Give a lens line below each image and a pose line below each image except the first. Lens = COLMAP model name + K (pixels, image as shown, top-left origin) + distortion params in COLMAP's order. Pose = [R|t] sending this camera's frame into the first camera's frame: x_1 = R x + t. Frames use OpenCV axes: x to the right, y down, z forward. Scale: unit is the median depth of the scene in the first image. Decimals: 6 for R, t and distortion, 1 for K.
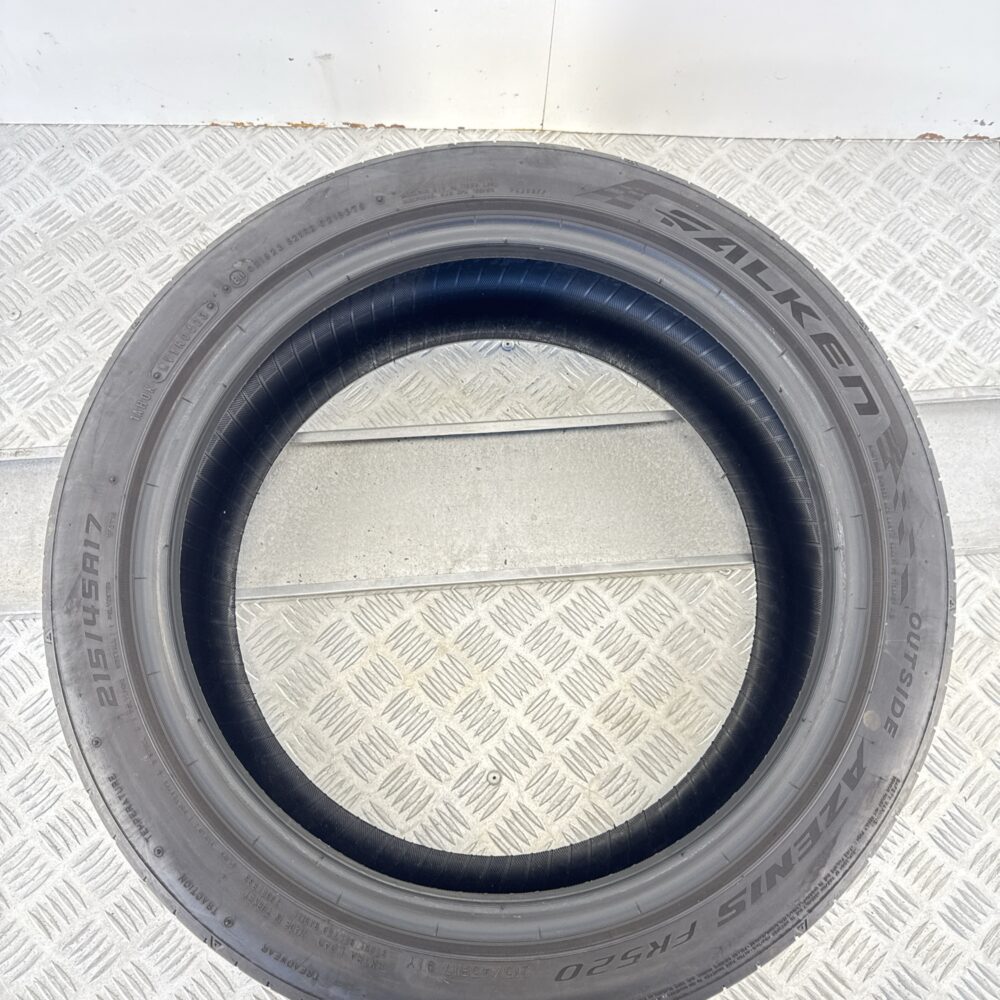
lens RADIAL K [[991.8, 0, 482.4], [0, 991.8, 486.9], [0, 0, 1]] dist [0.134941, -0.271145]
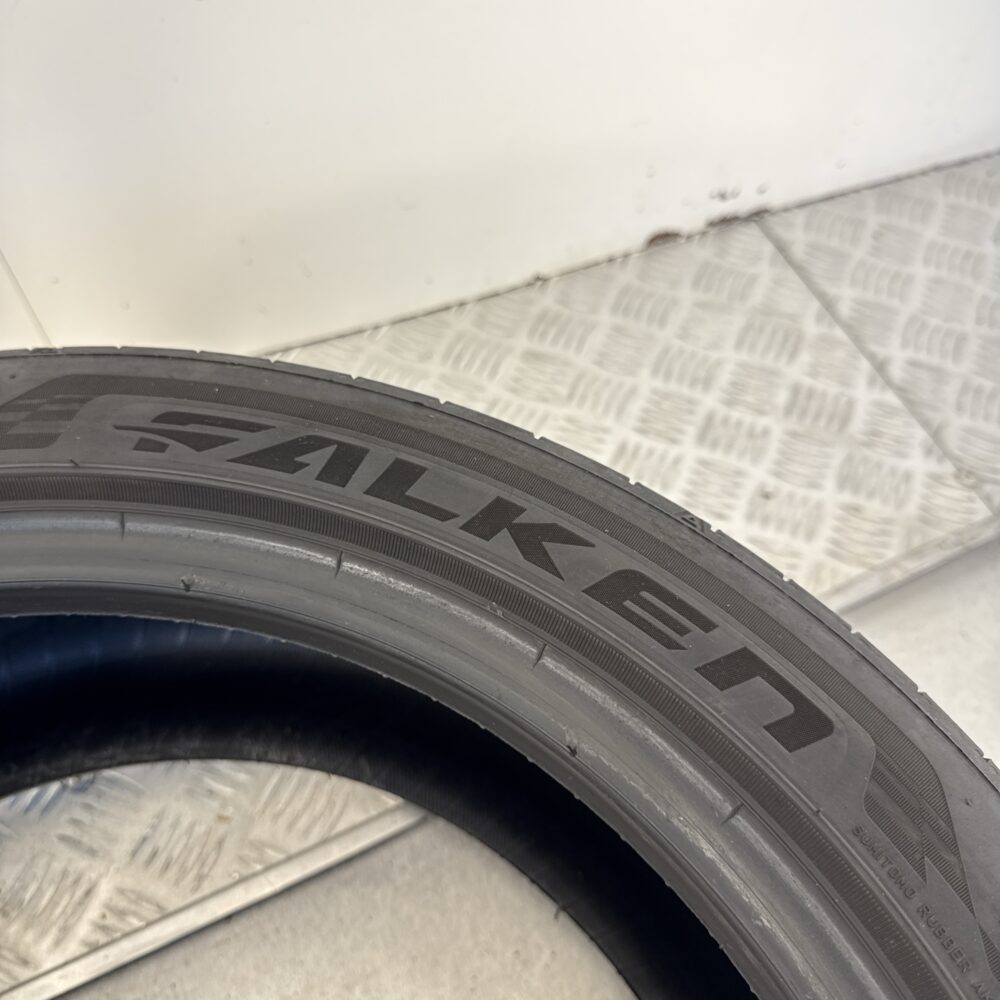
lens RADIAL K [[991.8, 0, 482.4], [0, 991.8, 486.9], [0, 0, 1]] dist [0.134941, -0.271145]
pose [[0.930119, -0.319082, 0.181838, 0.229500], [0.357591, 0.899692, -0.250364, -0.103342], [-0.083712, 0.297892, 0.950922, 0.617750]]
